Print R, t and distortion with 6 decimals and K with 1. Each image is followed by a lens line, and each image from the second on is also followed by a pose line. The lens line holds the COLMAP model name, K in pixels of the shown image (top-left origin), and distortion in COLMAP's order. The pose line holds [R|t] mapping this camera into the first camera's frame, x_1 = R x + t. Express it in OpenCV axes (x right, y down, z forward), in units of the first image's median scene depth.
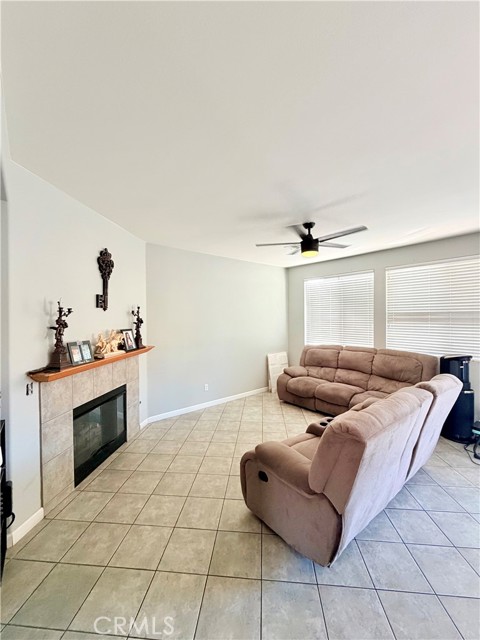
lens RADIAL K [[253.5, 0, 240.0], [0, 253.5, 320.0], [0, 0, 1]] dist [0.000819, -0.000123]
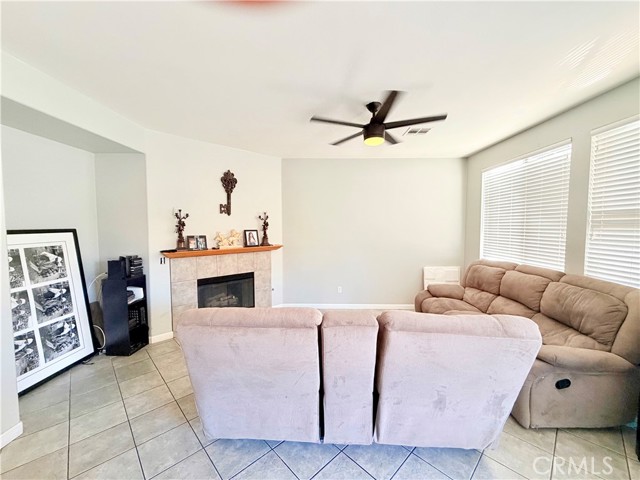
lens RADIAL K [[253.5, 0, 317.4], [0, 253.5, 240.8], [0, 0, 1]] dist [0.000819, -0.000123]
pose [[0.755989, 0.043660, -0.653127, 0.658680], [-0.012734, 0.998565, 0.052013, 0.019331], [0.654461, -0.031004, 0.755460, 0.234616]]
